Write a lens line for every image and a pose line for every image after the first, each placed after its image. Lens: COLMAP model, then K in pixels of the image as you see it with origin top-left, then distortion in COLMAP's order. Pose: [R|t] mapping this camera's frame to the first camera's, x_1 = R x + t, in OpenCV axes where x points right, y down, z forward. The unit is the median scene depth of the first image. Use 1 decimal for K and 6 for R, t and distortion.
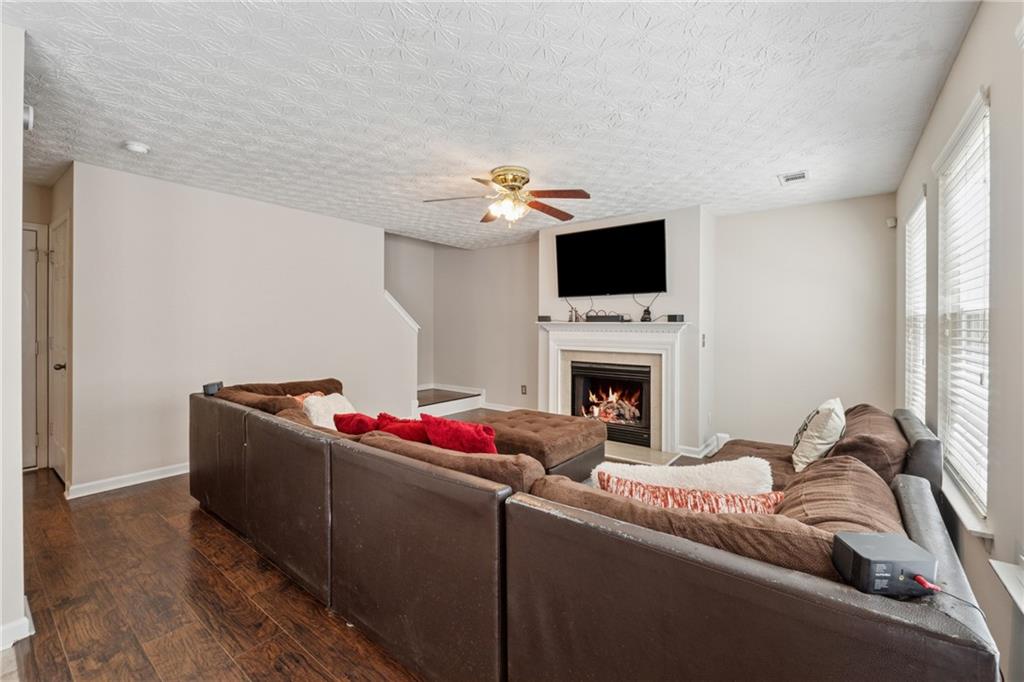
lens RADIAL K [[431.4, 0, 506.8], [0, 431.4, 334.6], [0, 0, 1]] dist [-0.002008, 0.000080]
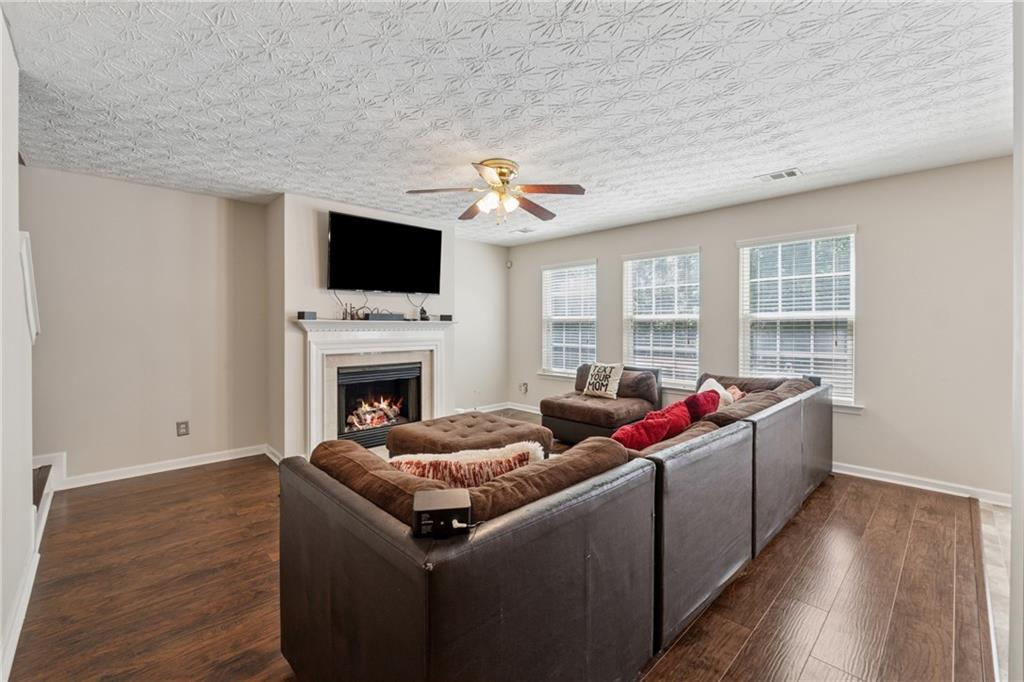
lens RADIAL K [[430.0, 0, 526.8], [0, 430.0, 325.9], [0, 0, 1]] dist [-0.000680, 0.000075]
pose [[0.128919, -0.007350, 0.991628, -0.649247], [0.017146, 0.999840, 0.005182, -0.016934], [-0.991507, 0.016334, 0.129025, 0.563738]]
